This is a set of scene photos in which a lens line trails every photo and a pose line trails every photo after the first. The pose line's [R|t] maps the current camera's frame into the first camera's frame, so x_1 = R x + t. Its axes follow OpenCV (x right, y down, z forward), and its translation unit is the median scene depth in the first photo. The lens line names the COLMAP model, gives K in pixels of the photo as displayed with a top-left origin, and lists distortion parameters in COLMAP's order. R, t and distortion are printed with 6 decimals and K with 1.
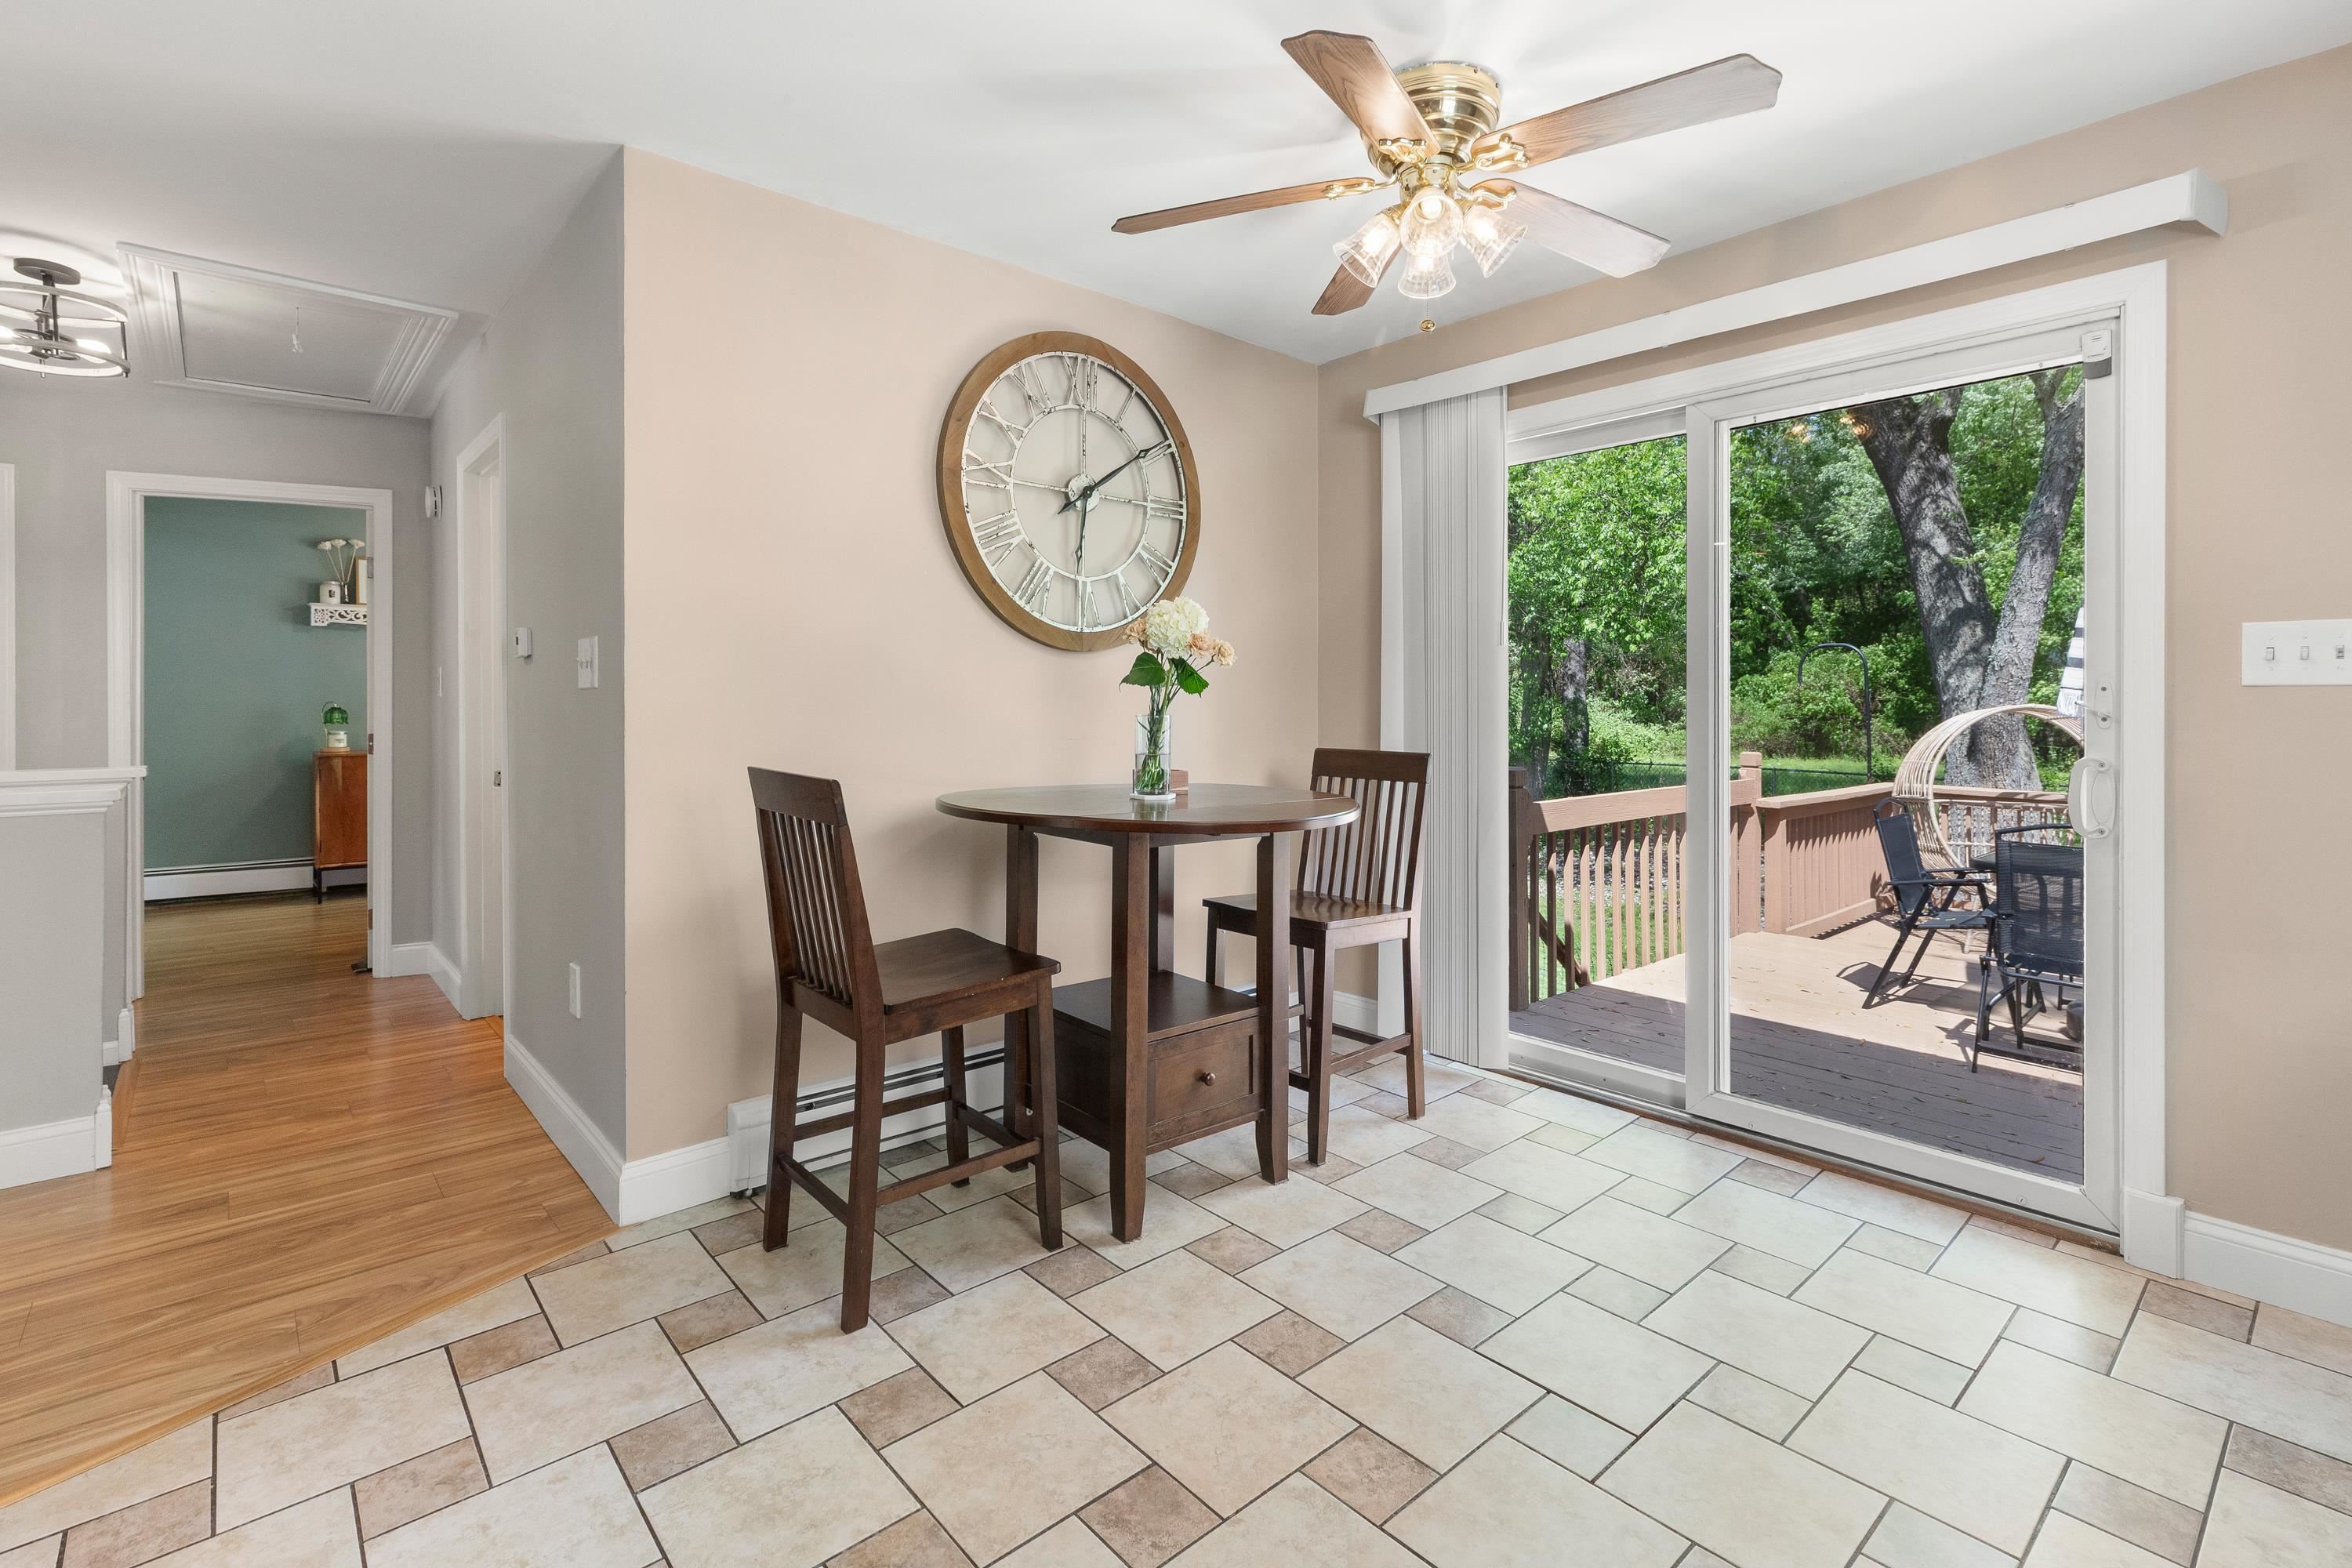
lens RADIAL K [[1087.6, 0, 1173.2], [0, 1087.6, 702.1], [0, 0, 1]] dist [0.004090, -0.000115]
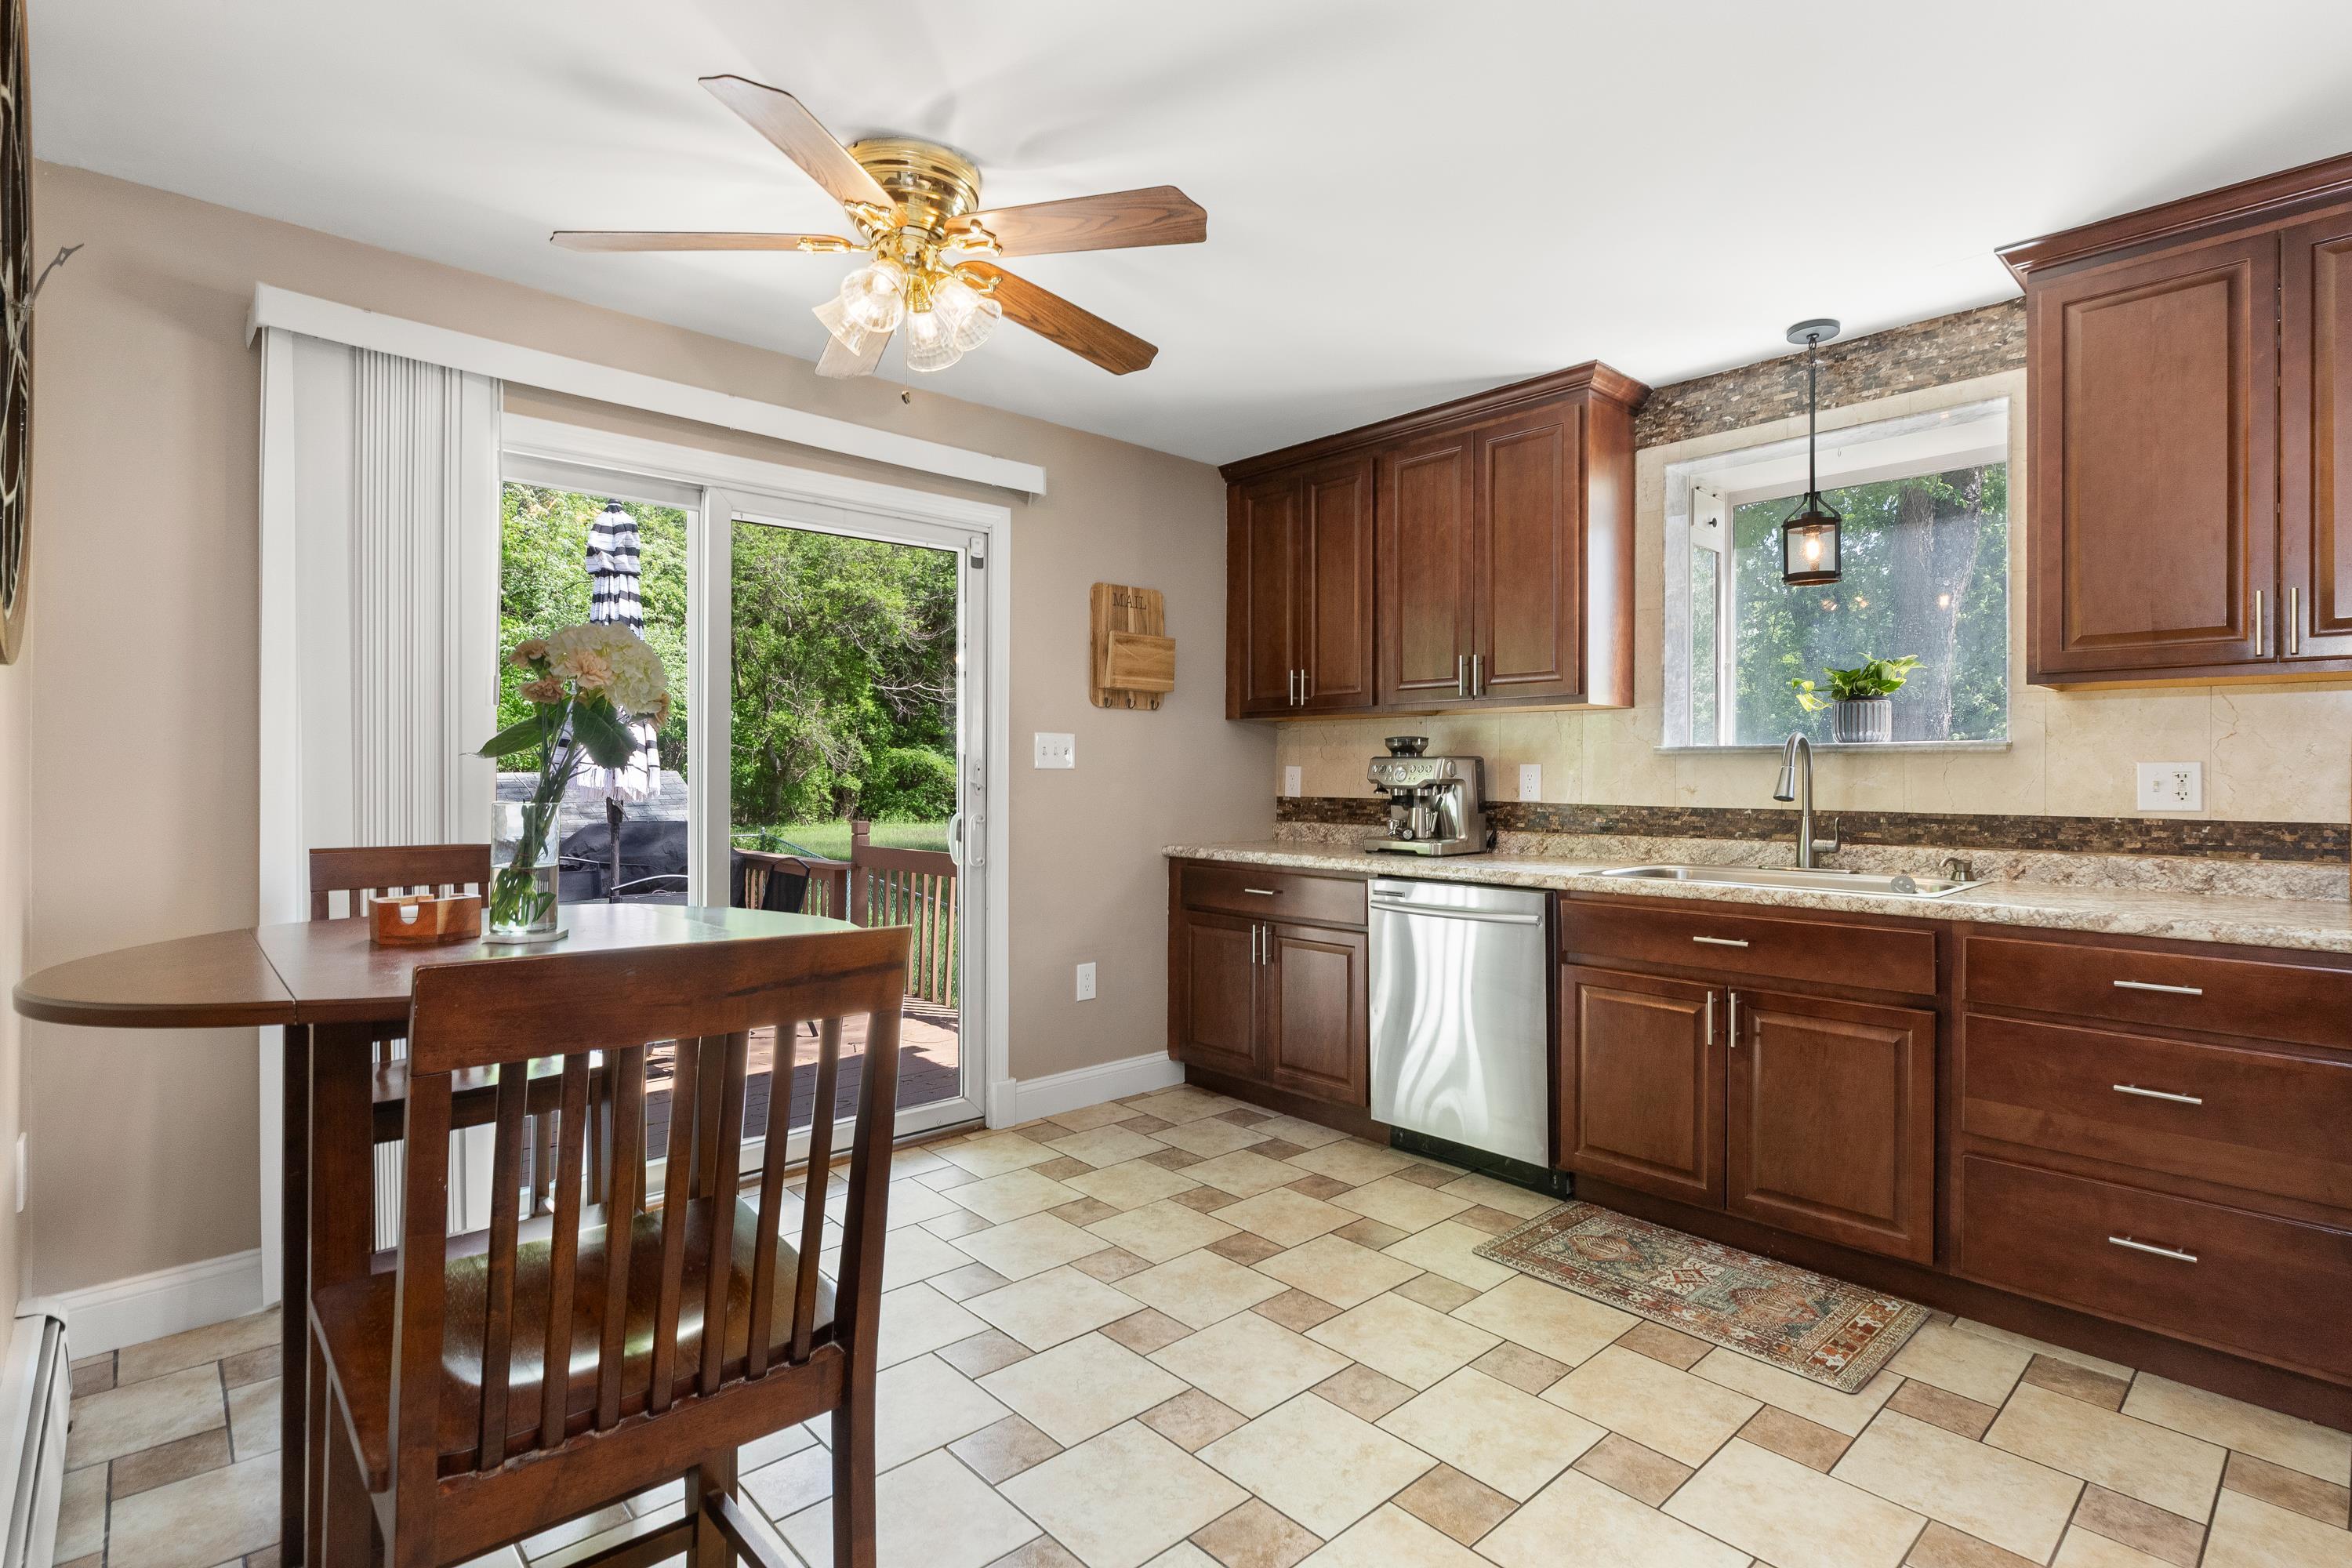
lens RADIAL K [[1132.8, 0, 1171.8], [0, 1132.8, 782.5], [0, 0, 1]] dist [-0.000899, 0.000013]
pose [[-0.020675, 0.001710, 0.999785, -0.766194], [0.000540, 0.999998, -0.001699, 0.009488], [-0.999786, 0.000505, -0.020675, 0.755905]]
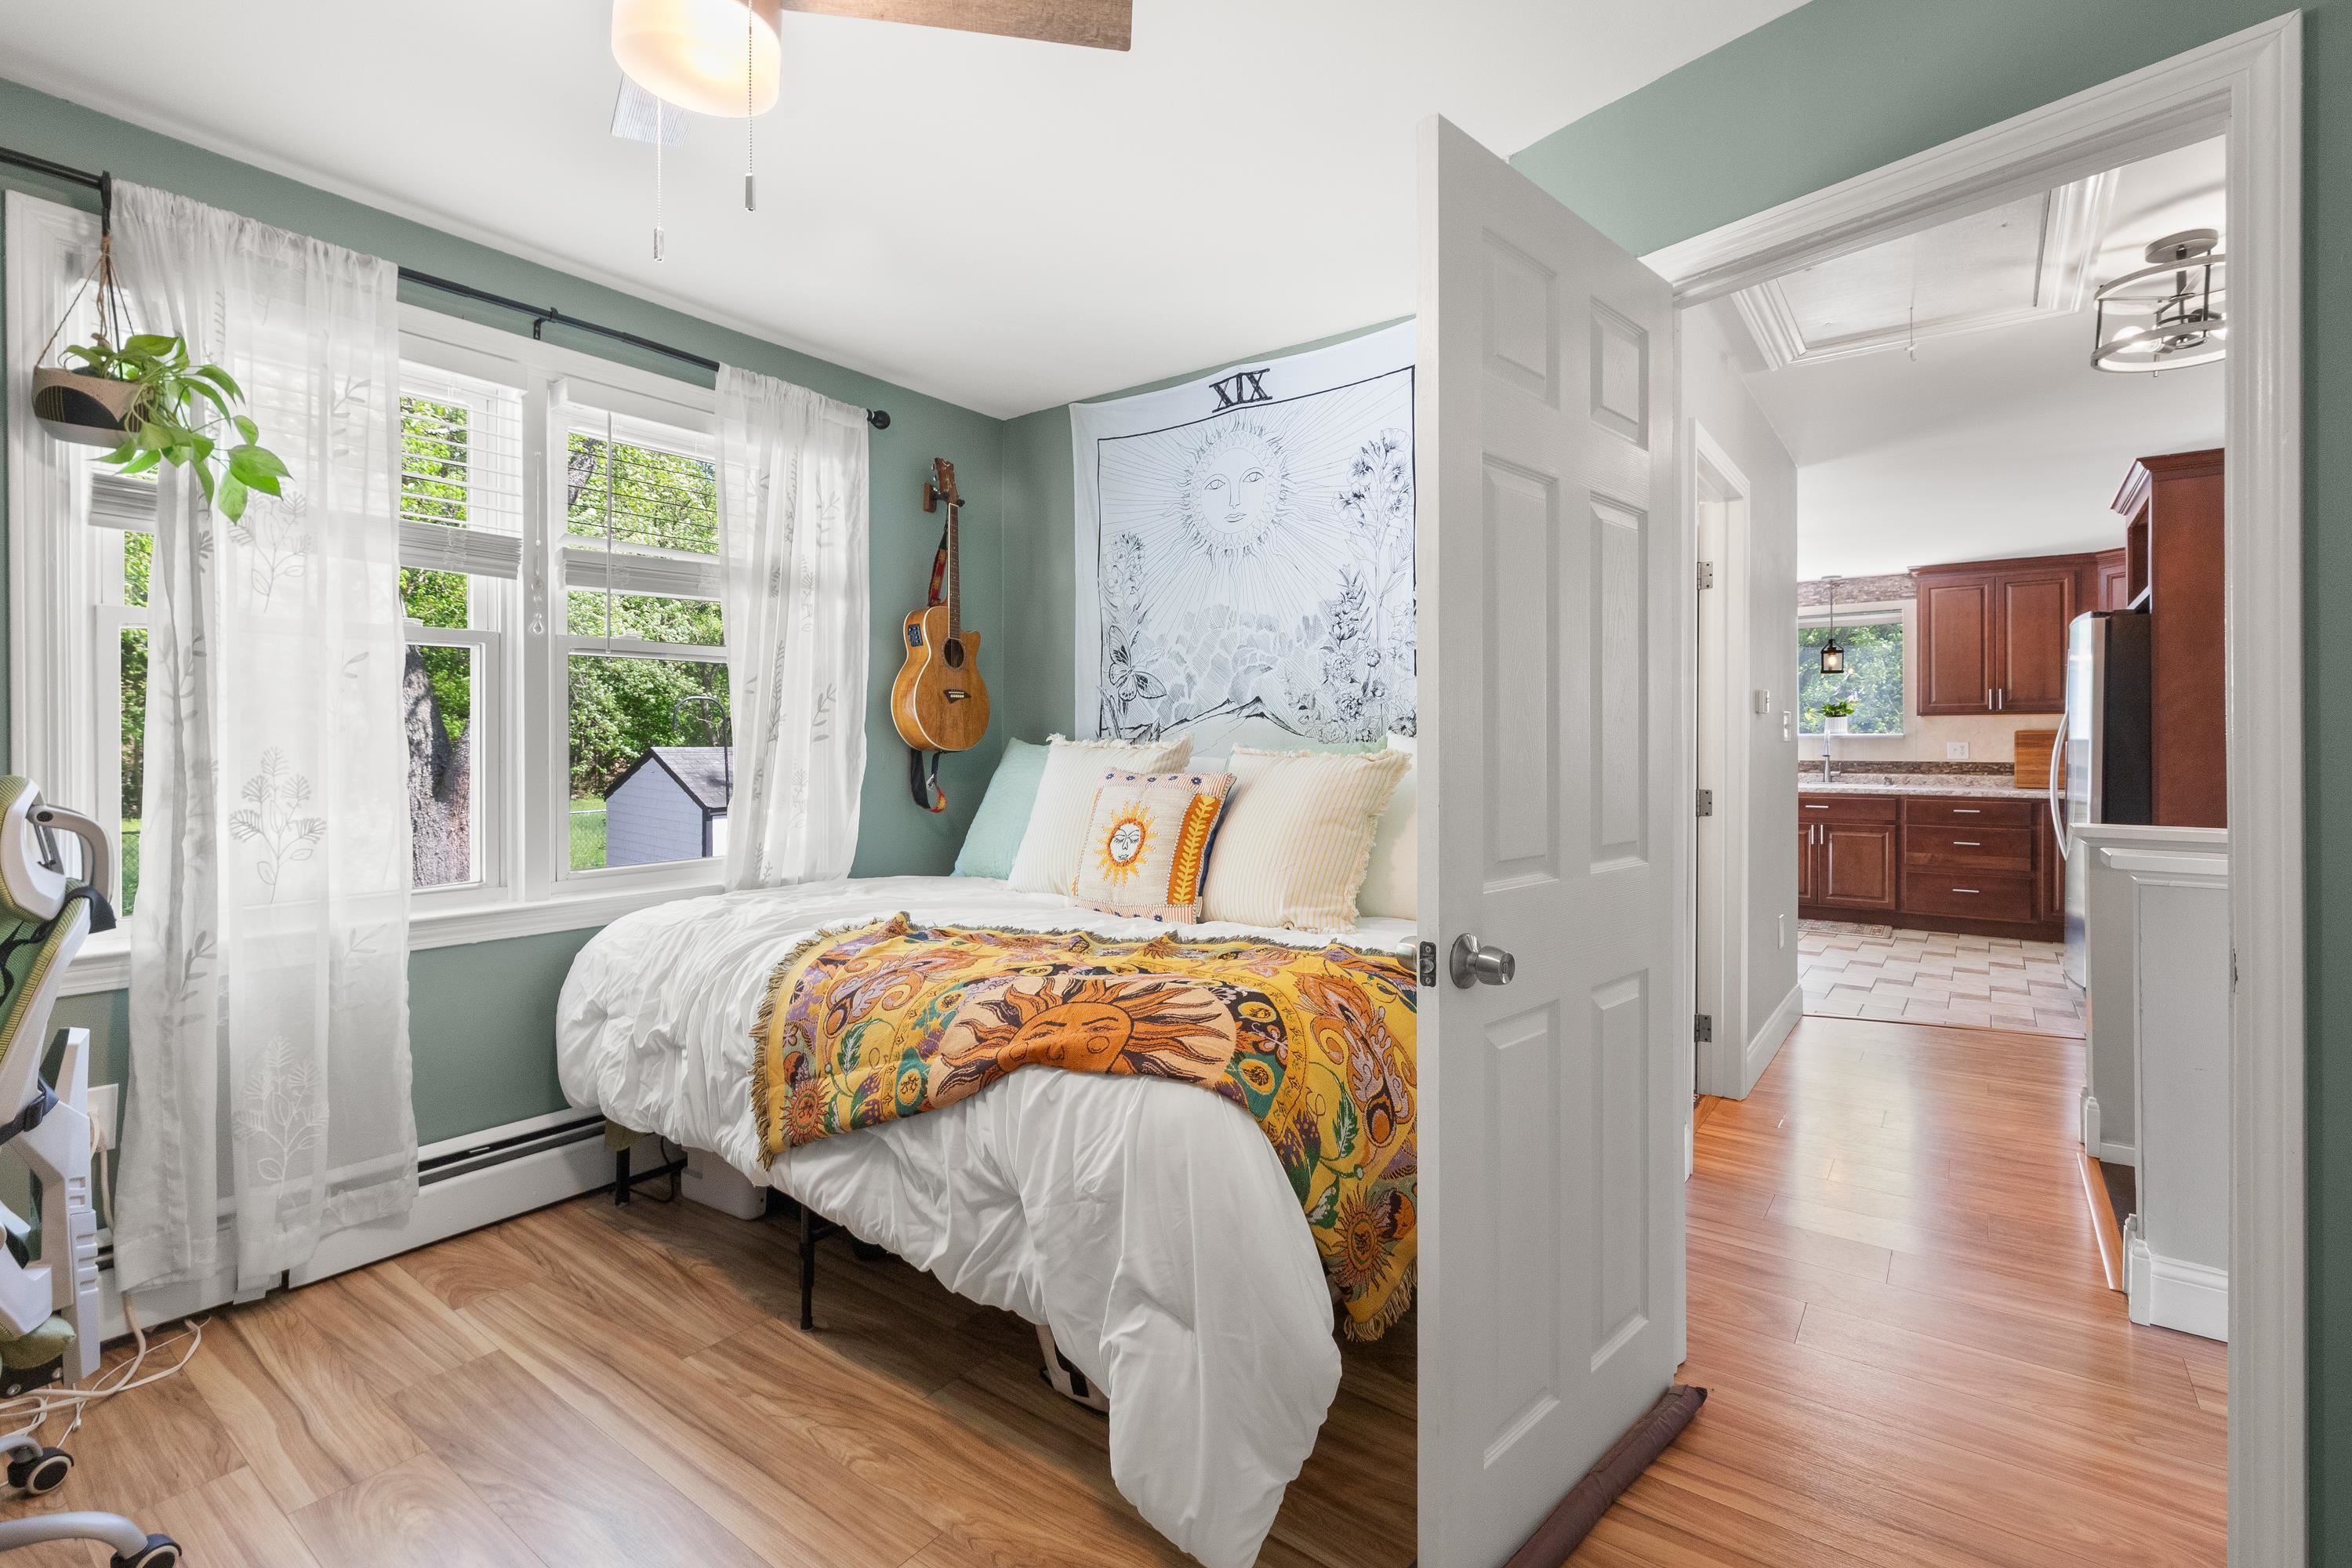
lens RADIAL K [[1087.6, 0, 1177.8], [0, 1087.6, 761.8], [0, 0, 1]] dist [0.004090, -0.000115]
pose [[-0.220251, -0.009805, 0.975394, -1.671115], [0.000440, 0.999948, 0.010151, 0.010362], [-0.975443, 0.002665, -0.220235, 1.909491]]
